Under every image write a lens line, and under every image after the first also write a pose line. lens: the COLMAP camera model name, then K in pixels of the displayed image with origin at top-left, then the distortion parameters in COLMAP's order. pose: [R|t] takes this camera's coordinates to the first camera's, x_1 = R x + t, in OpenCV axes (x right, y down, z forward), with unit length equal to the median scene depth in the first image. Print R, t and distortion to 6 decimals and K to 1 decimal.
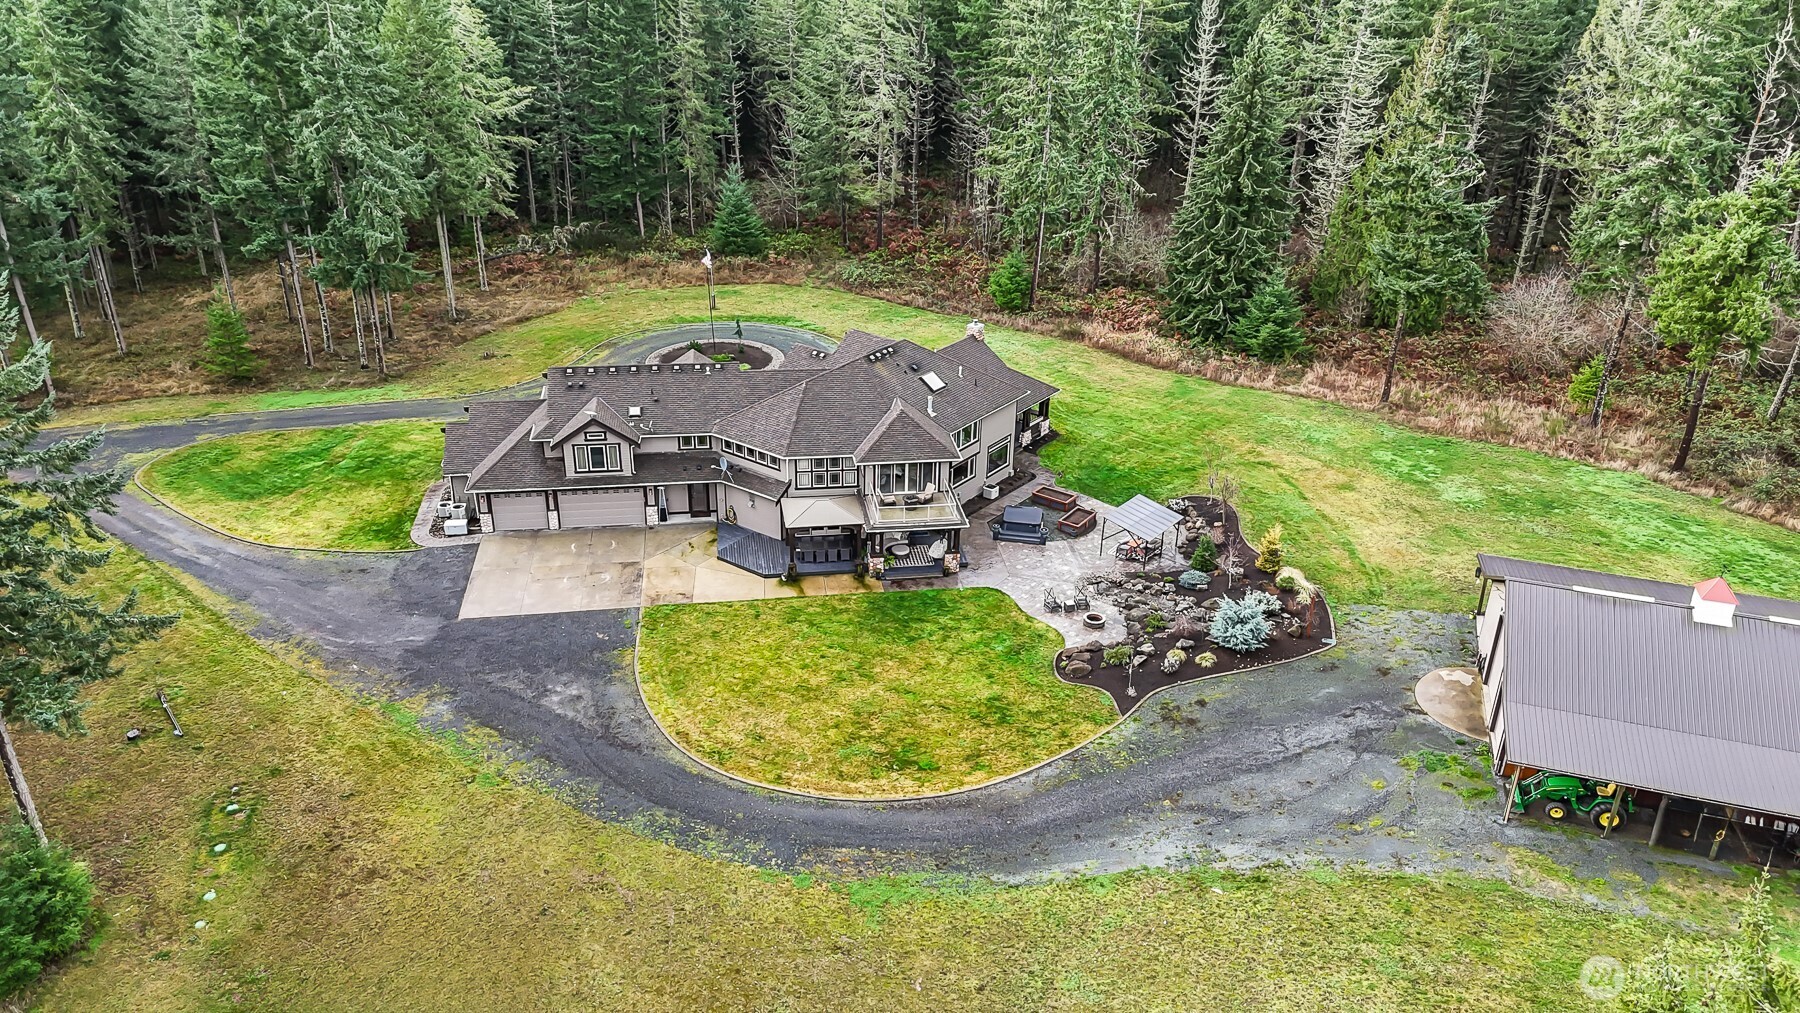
lens RADIAL K [[1283.8, 0, 886.4], [0, 1283.8, 502.9], [0, 0, 1]] dist [0.085270, -0.099531]
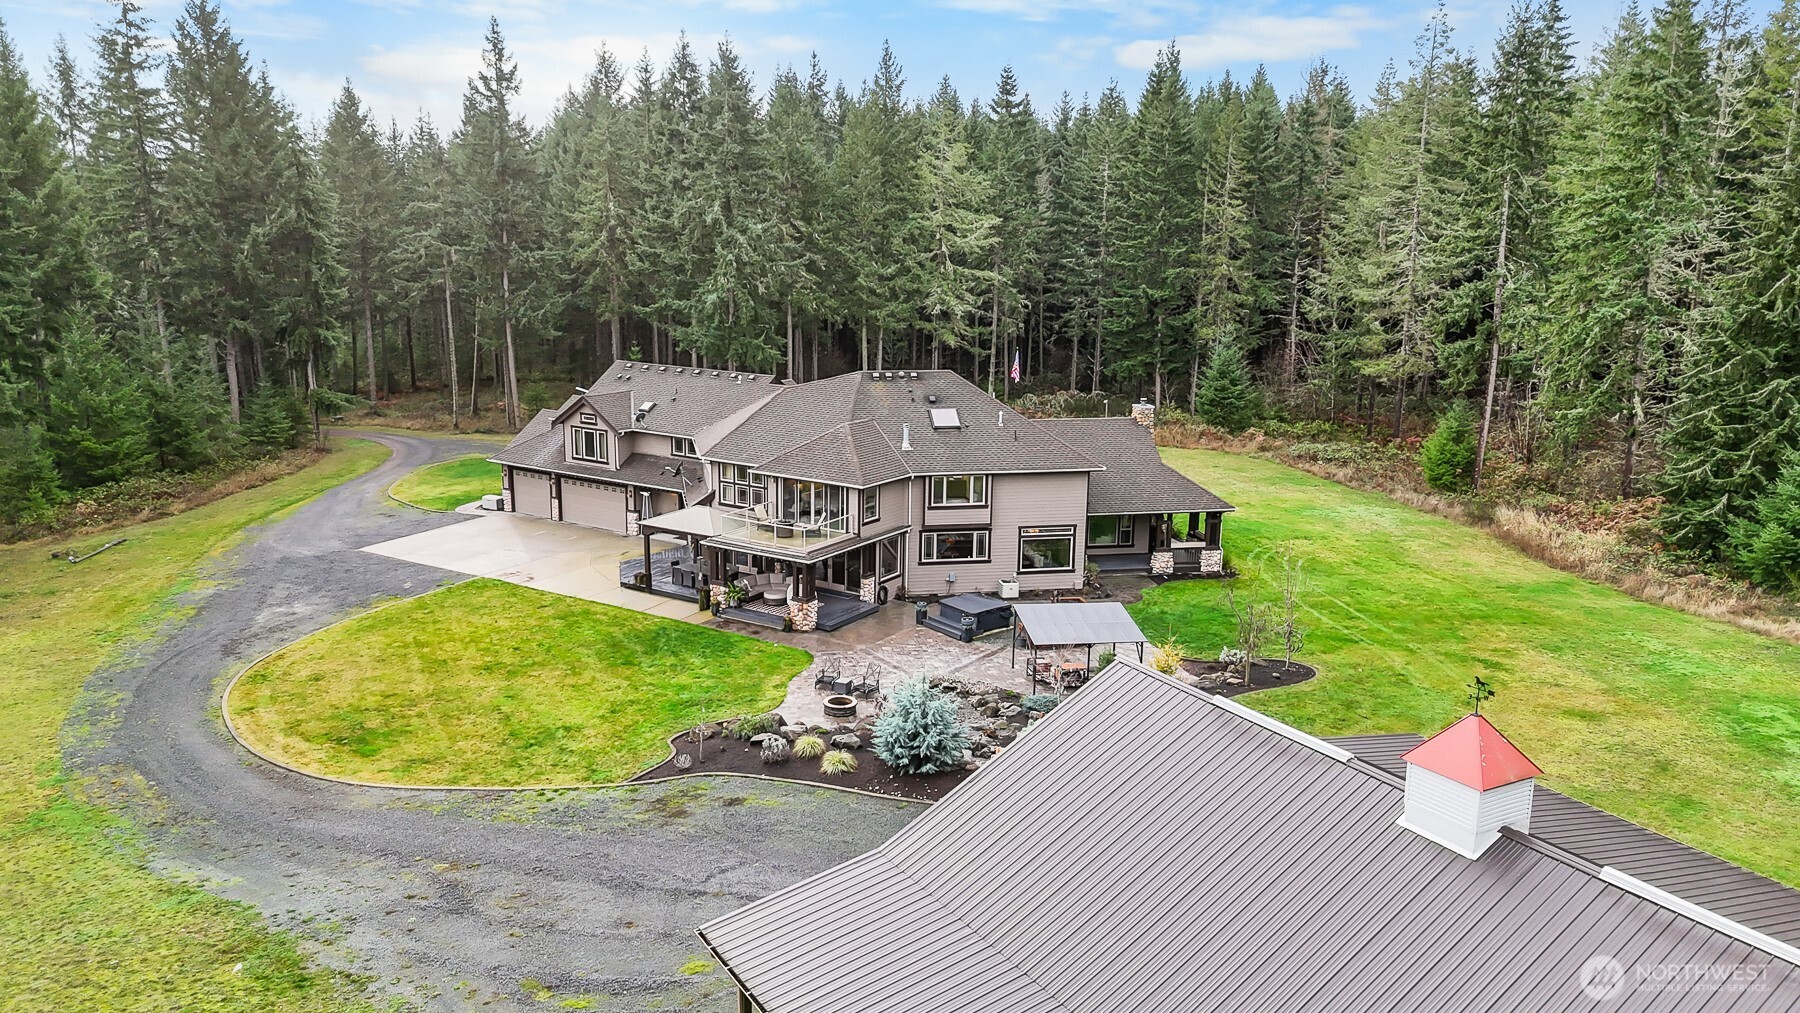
lens RADIAL K [[1283.8, 0, 886.4], [0, 1283.8, 502.9], [0, 0, 1]] dist [0.085270, -0.099531]
pose [[0.759408, 0.138429, -0.635717, 0.515531], [-0.287203, 0.948074, -0.136639, 0.067901], [0.583792, 0.286344, 0.759732, 0.438600]]
